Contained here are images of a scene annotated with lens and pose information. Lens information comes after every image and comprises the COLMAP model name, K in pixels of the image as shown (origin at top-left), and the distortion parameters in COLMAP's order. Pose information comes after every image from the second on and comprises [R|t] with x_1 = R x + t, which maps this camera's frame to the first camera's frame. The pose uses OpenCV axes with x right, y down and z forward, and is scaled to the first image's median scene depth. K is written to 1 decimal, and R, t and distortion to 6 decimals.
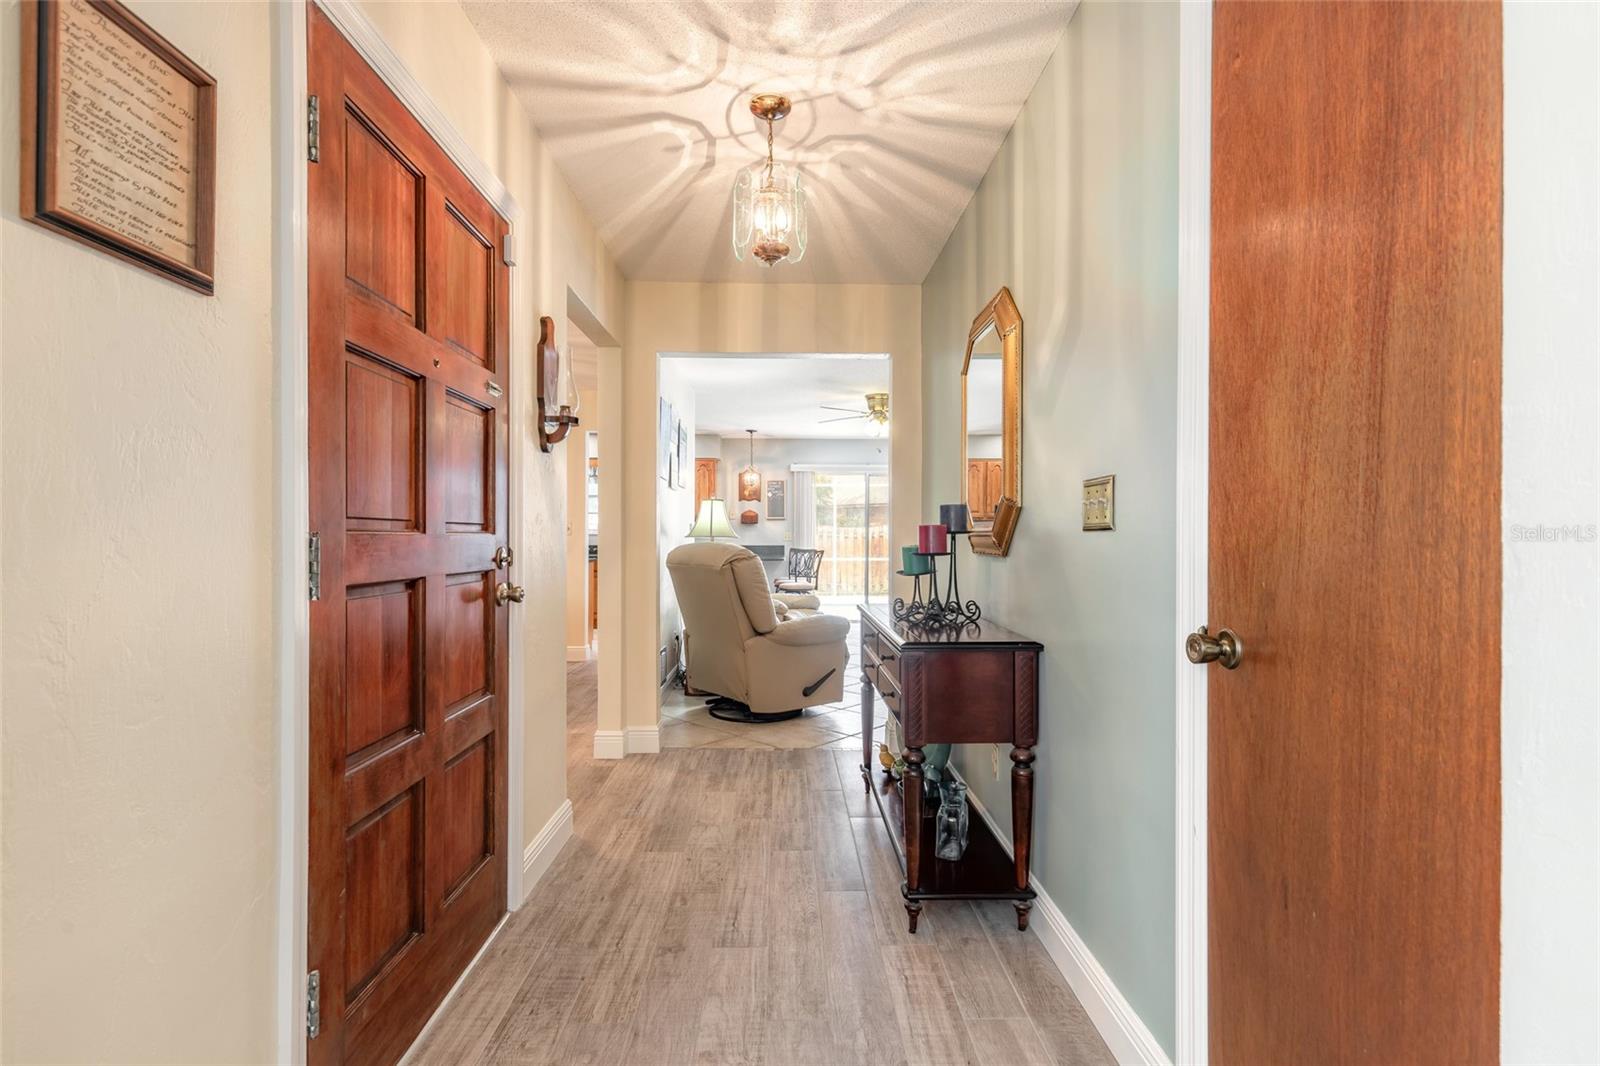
lens RADIAL K [[724.0, 0, 798.0], [0, 724.0, 537.5], [0, 0, 1]] dist [0.009997, -0.000580]
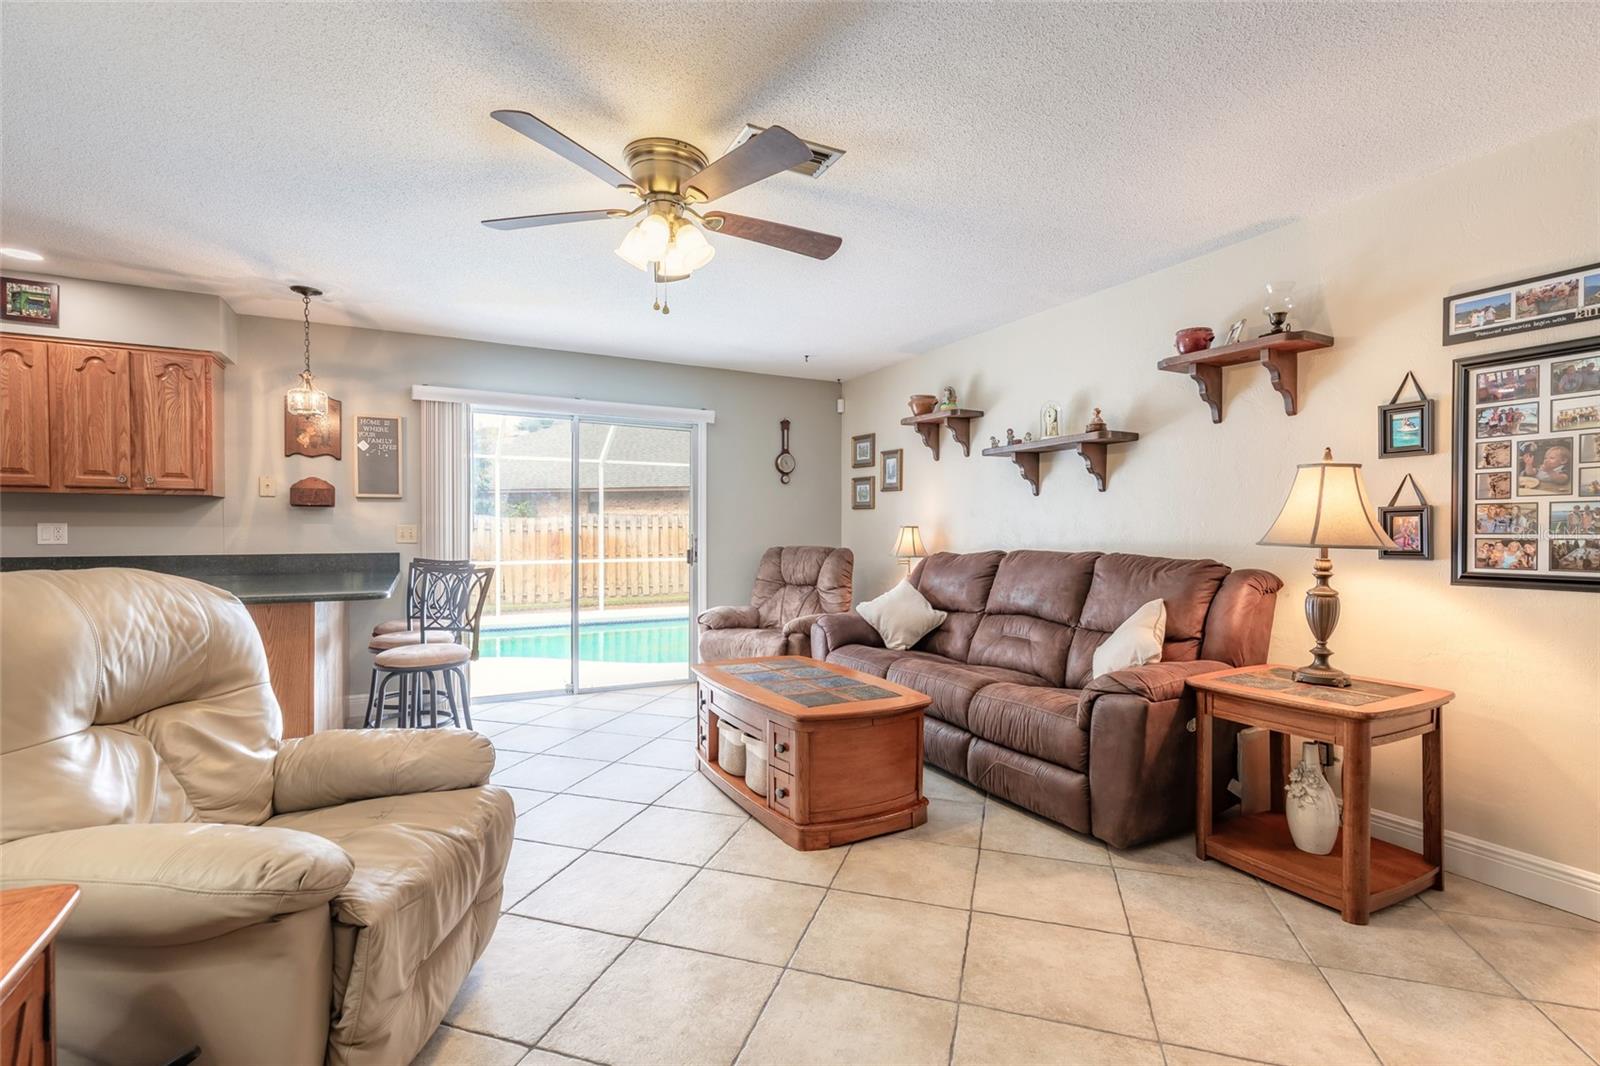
lens RADIAL K [[724.0, 0, 794.3], [0, 724.0, 537.8], [0, 0, 1]] dist [0.009997, -0.000580]
pose [[0.900080, -0.006591, 0.435675, 0.007178], [0.001208, 0.999920, 0.012630, -0.004872], [-0.435723, -0.010841, 0.900015, 0.448192]]
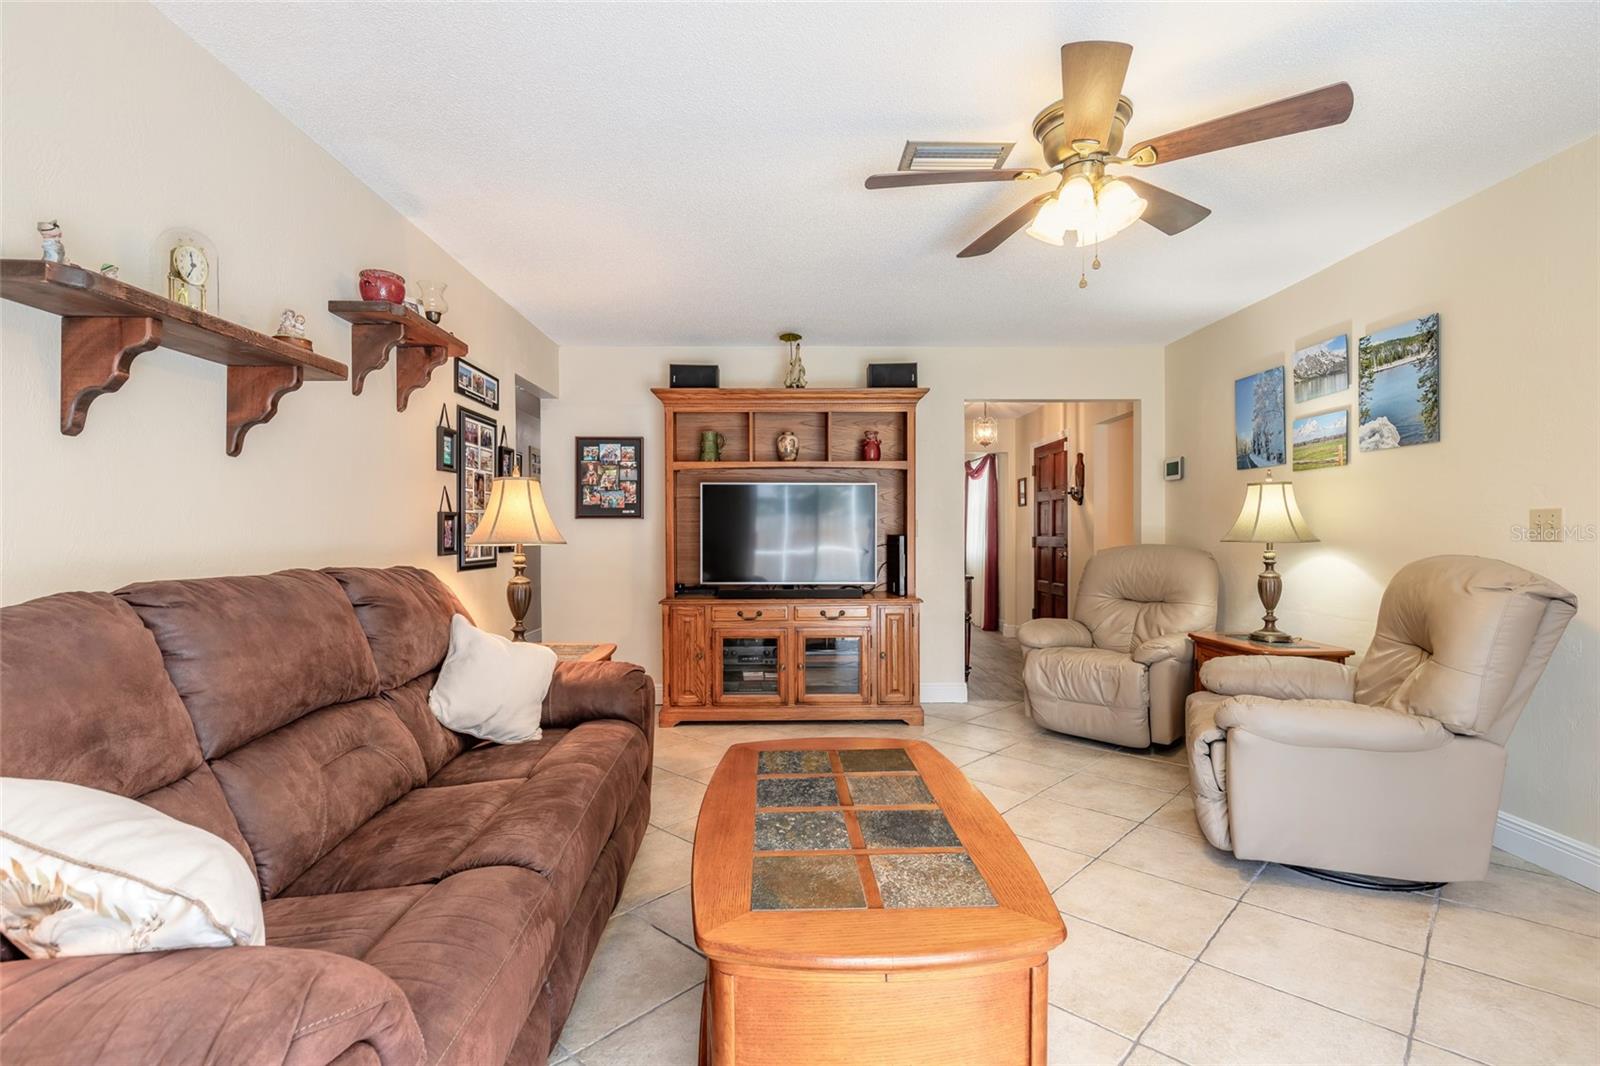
lens RADIAL K [[742.9, 0, 802.9], [0, 742.9, 536.8], [0, 0, 1]] dist [-0.012528, -0.000060]
pose [[-0.999902, -0.004722, -0.013190, 0.173300], [-0.004737, 0.999988, 0.001130, -0.001900], [0.013184, 0.001192, -0.999912, 0.944790]]
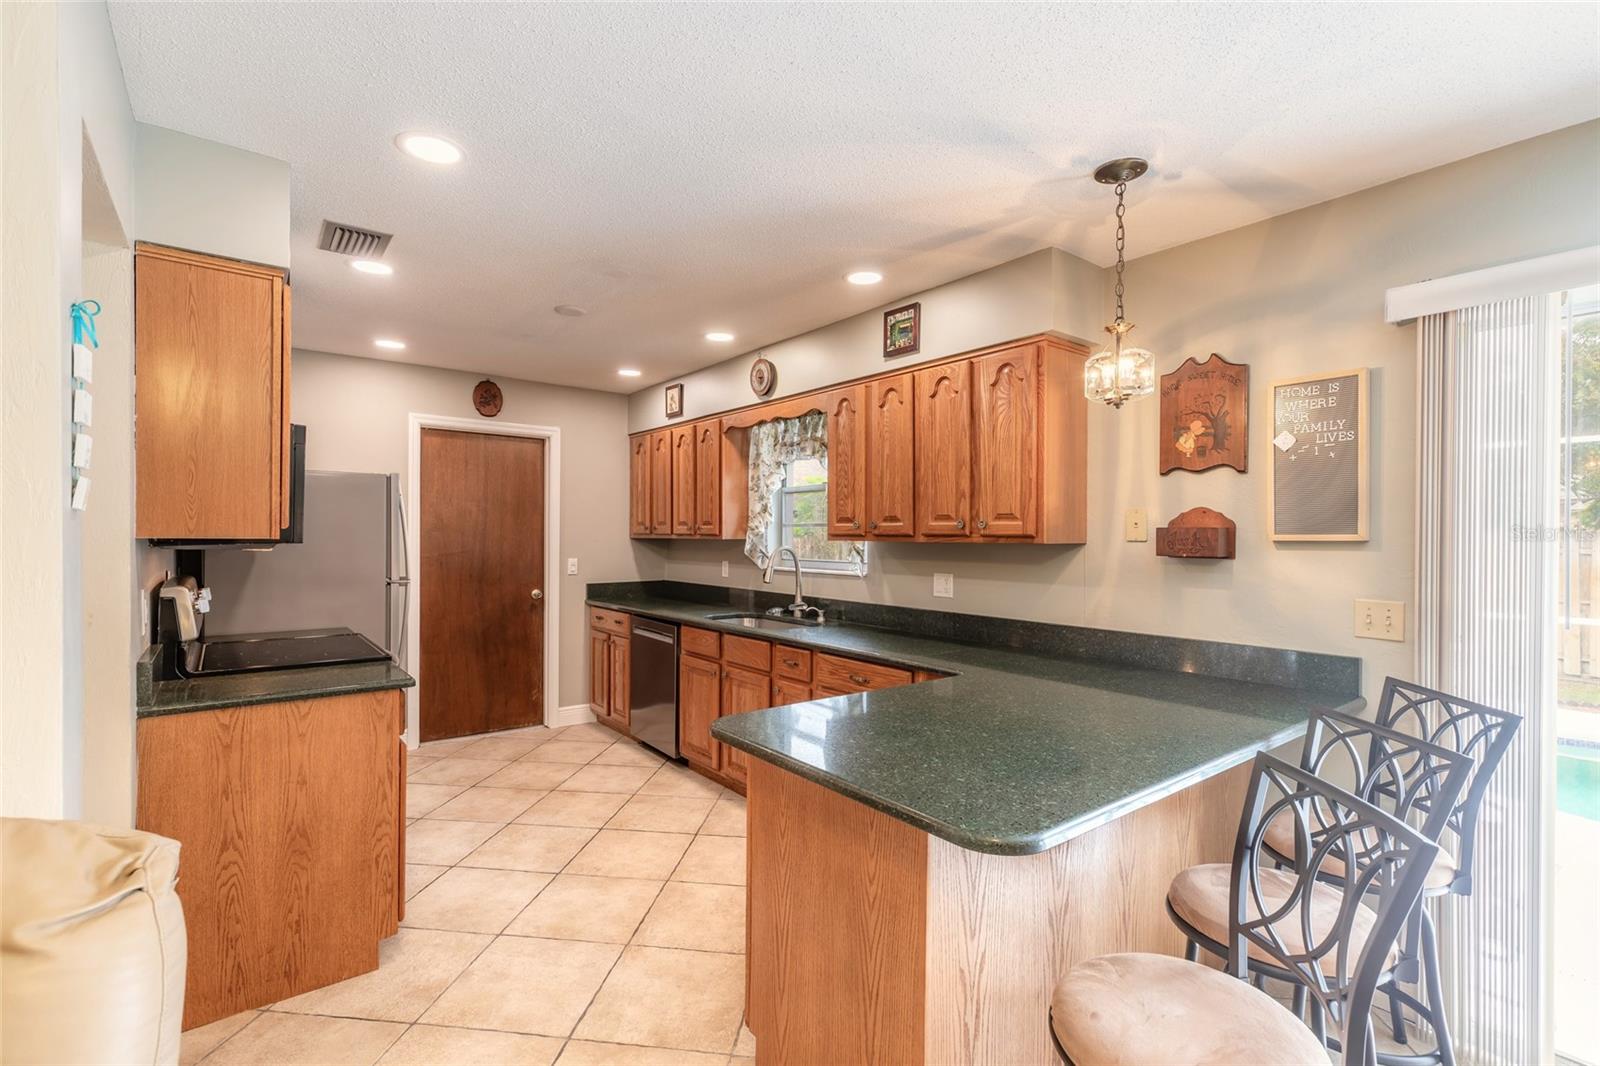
lens RADIAL K [[724.0, 0, 796.6], [0, 724.0, 537.4], [0, 0, 1]] dist [0.009997, -0.000580]
pose [[0.597602, 0.001452, -0.801792, 0.058533], [-0.003231, 0.999995, -0.000598, -0.026276], [0.801787, 0.002948, 0.597603, 0.722904]]
